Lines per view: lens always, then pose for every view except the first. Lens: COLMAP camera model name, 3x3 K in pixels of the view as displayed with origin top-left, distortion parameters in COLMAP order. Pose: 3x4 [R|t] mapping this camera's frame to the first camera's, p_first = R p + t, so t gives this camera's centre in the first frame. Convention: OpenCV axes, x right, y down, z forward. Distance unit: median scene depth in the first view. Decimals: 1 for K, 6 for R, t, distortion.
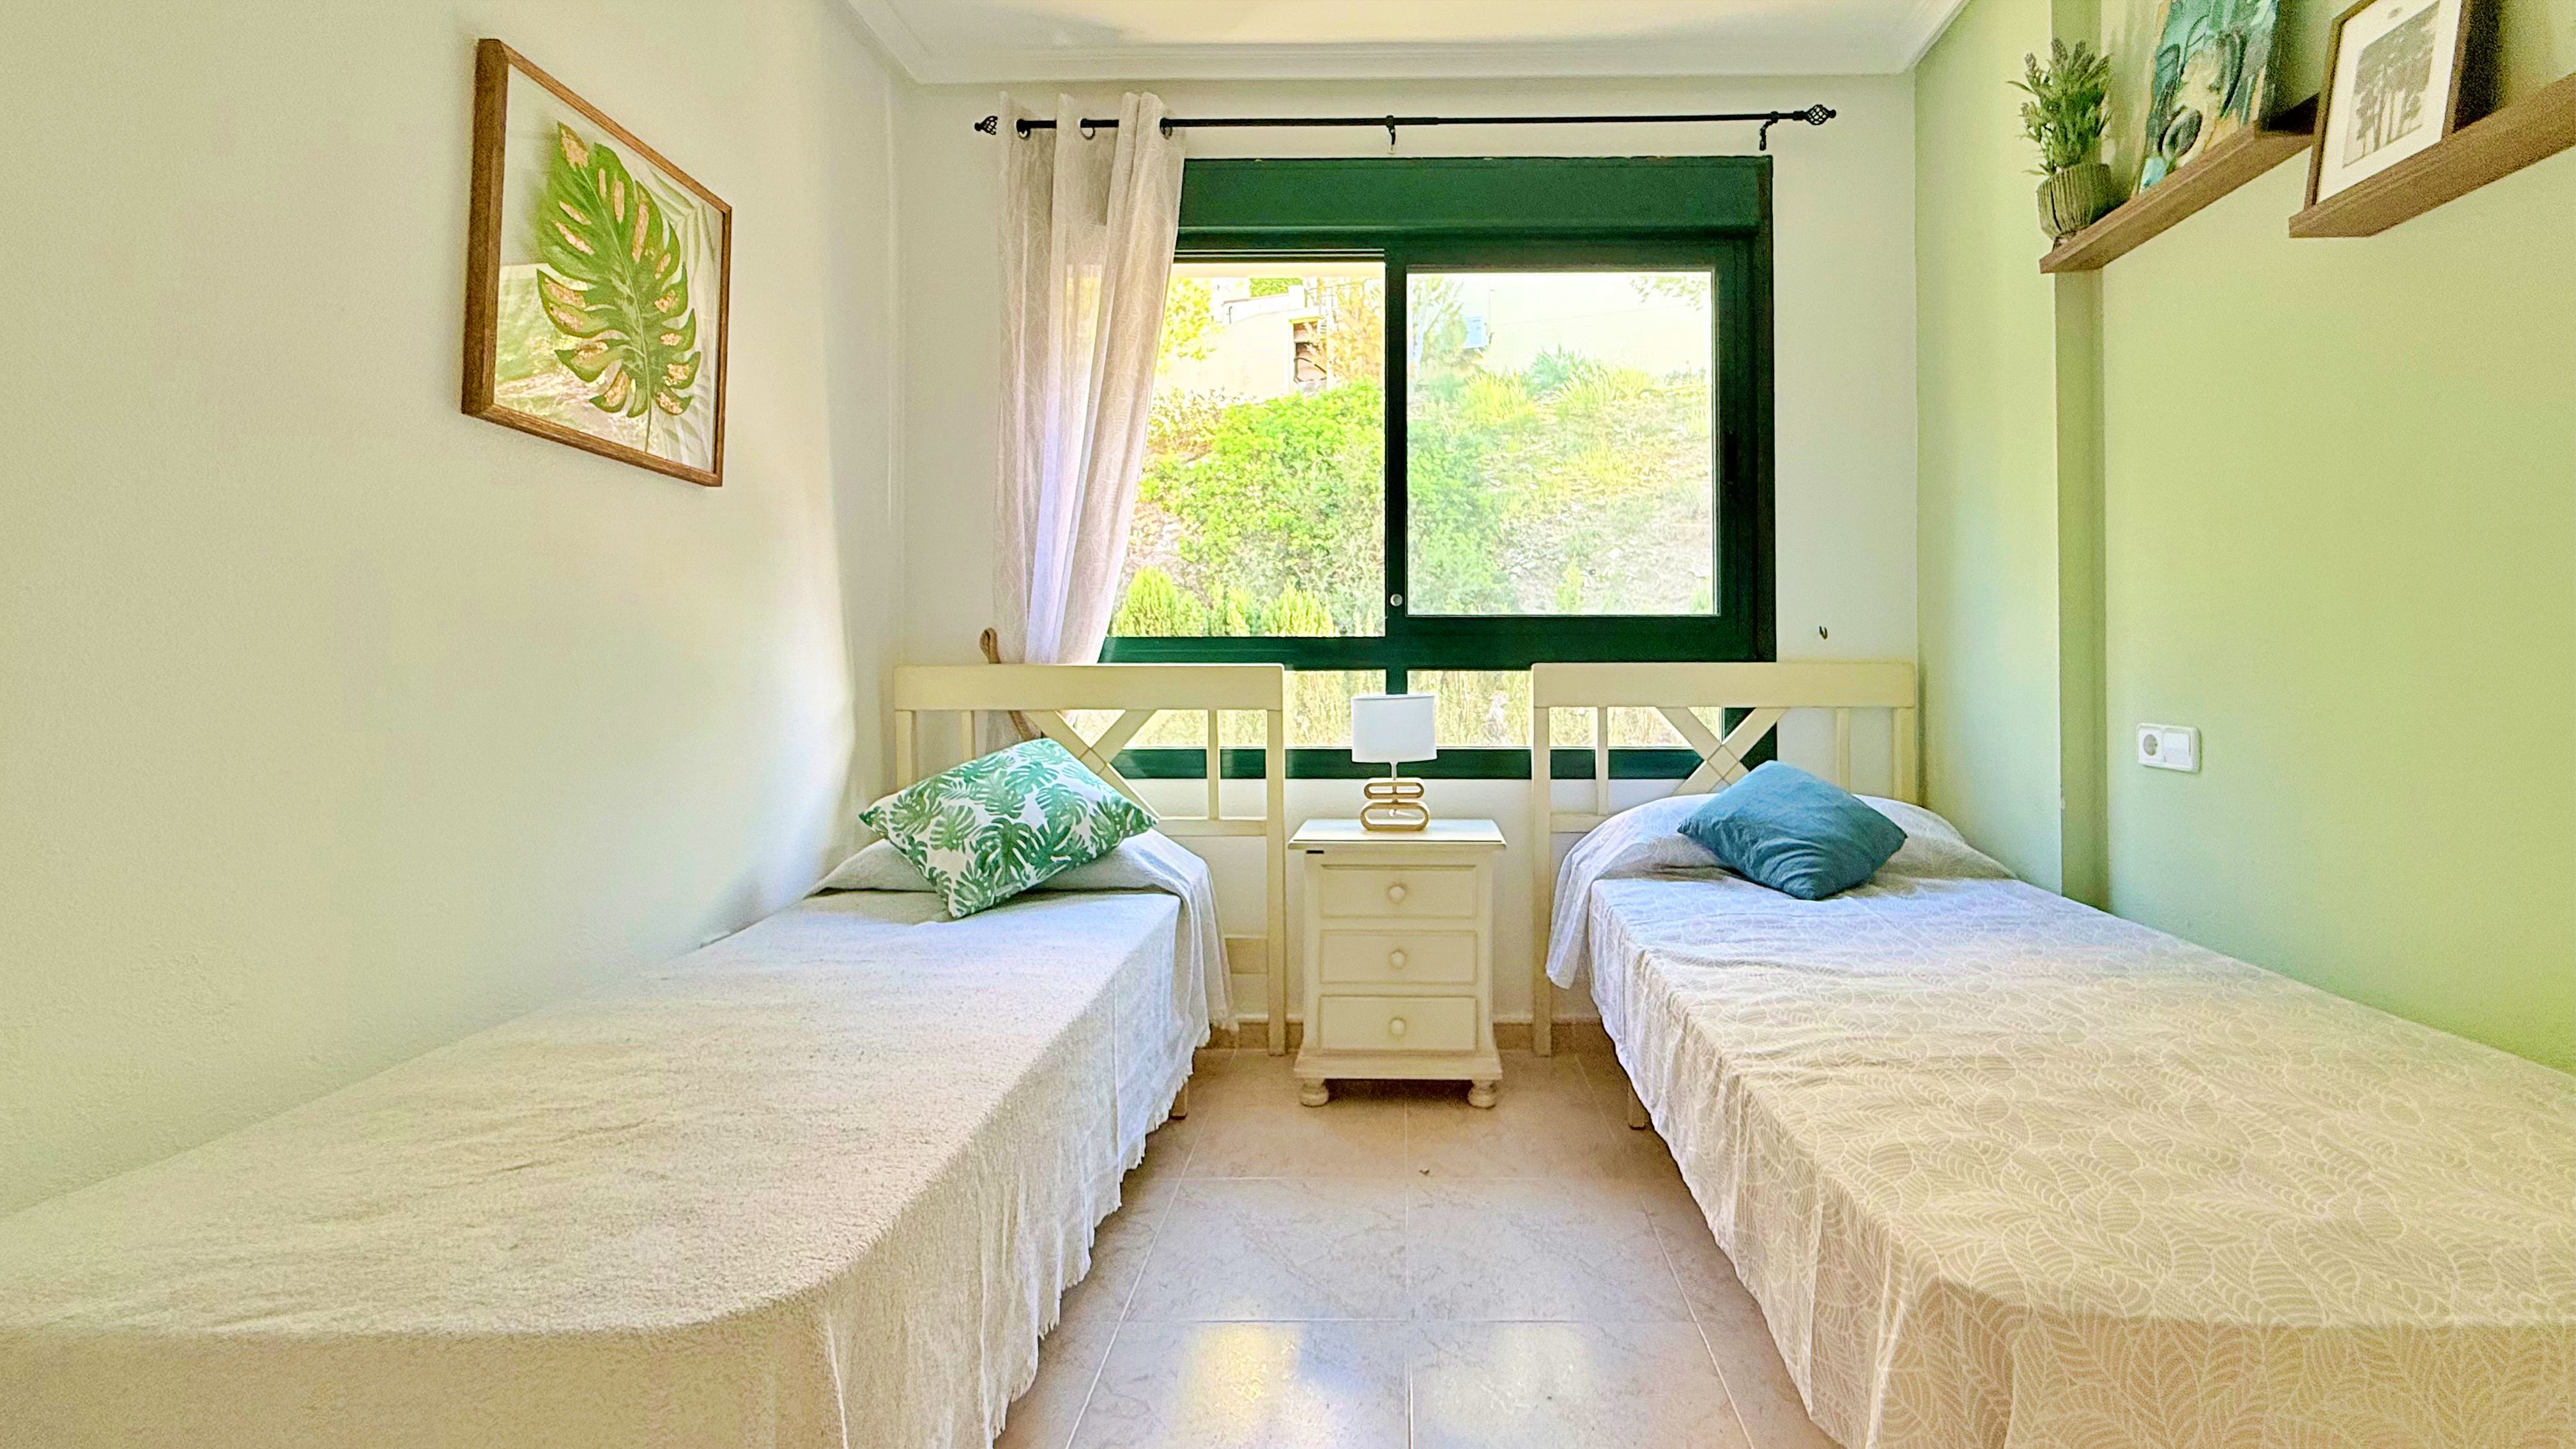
lens RADIAL K [[1109.6, 0, 1383.8], [0, 1109.6, 665.8], [0, 0, 1]] dist [0.001616, -0.000742]
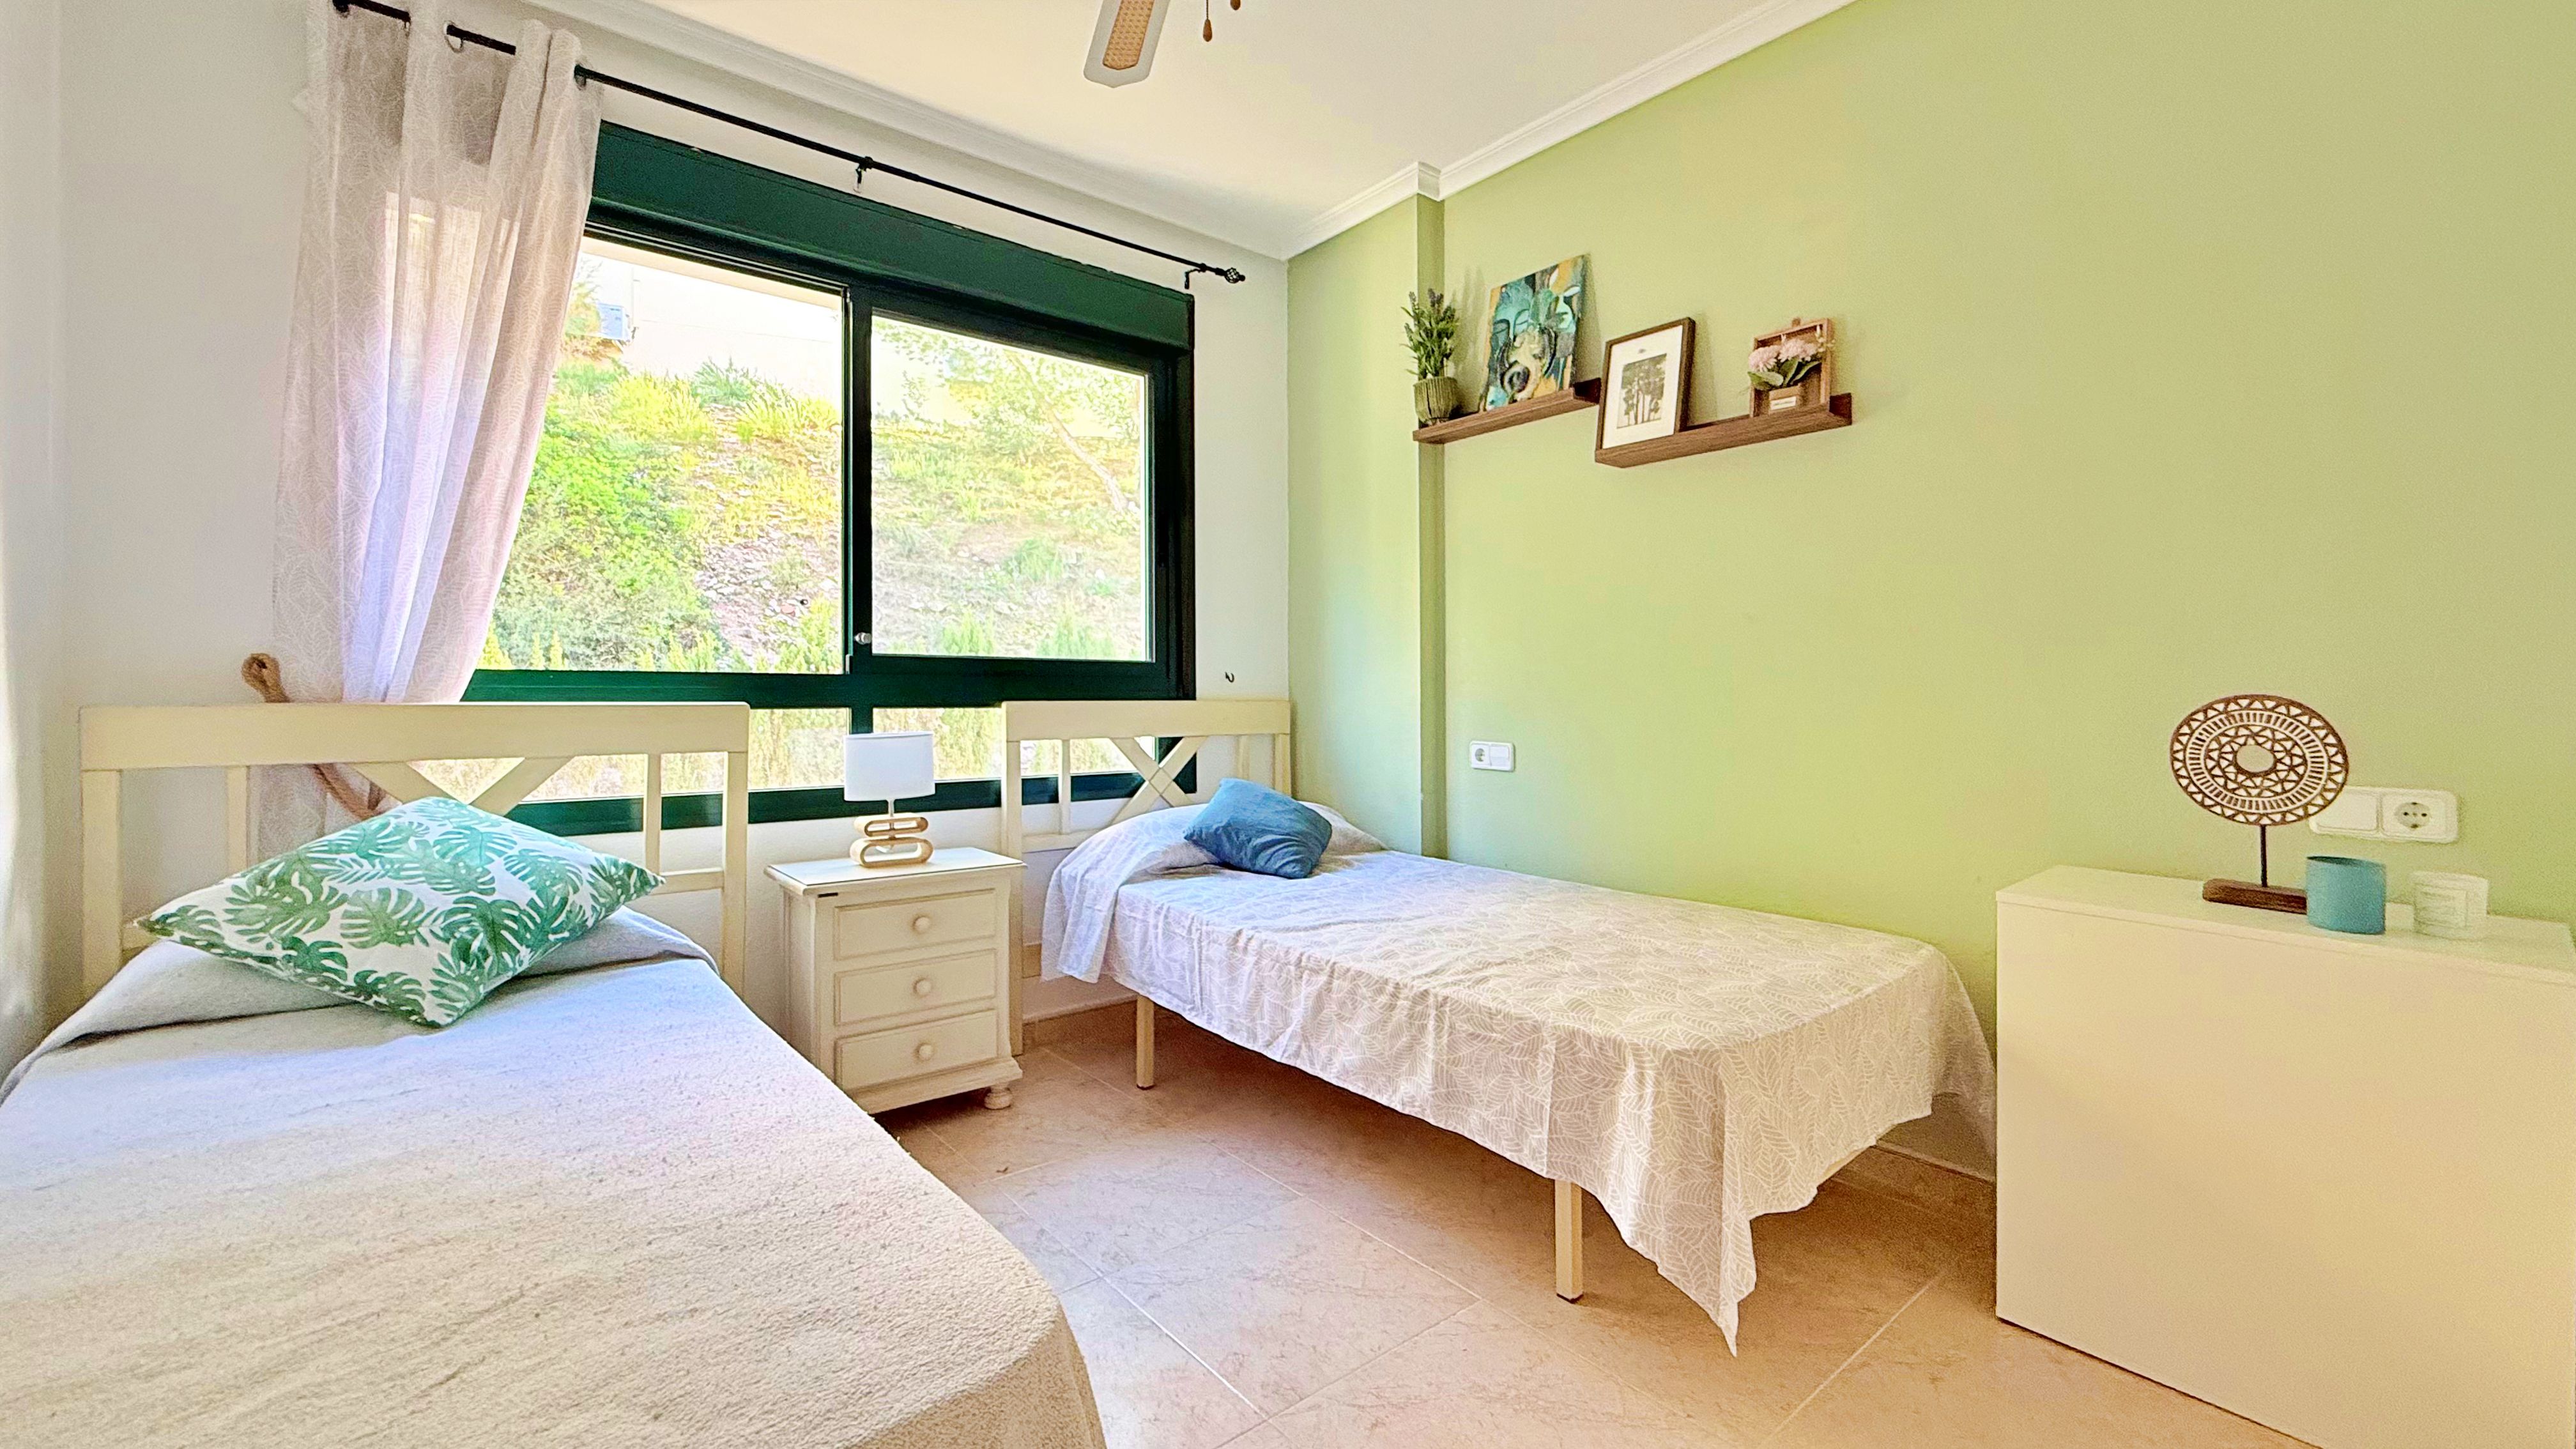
lens RADIAL K [[1051.1, 0, 1282.0], [0, 1051.1, 697.5], [0, 0, 1]] dist [0.000044, 0.000211]
pose [[0.762661, -0.000582, 0.646798, -0.349124], [-0.002214, 0.999991, 0.003510, -0.010649], [-0.646795, -0.004109, 0.762653, 0.030463]]
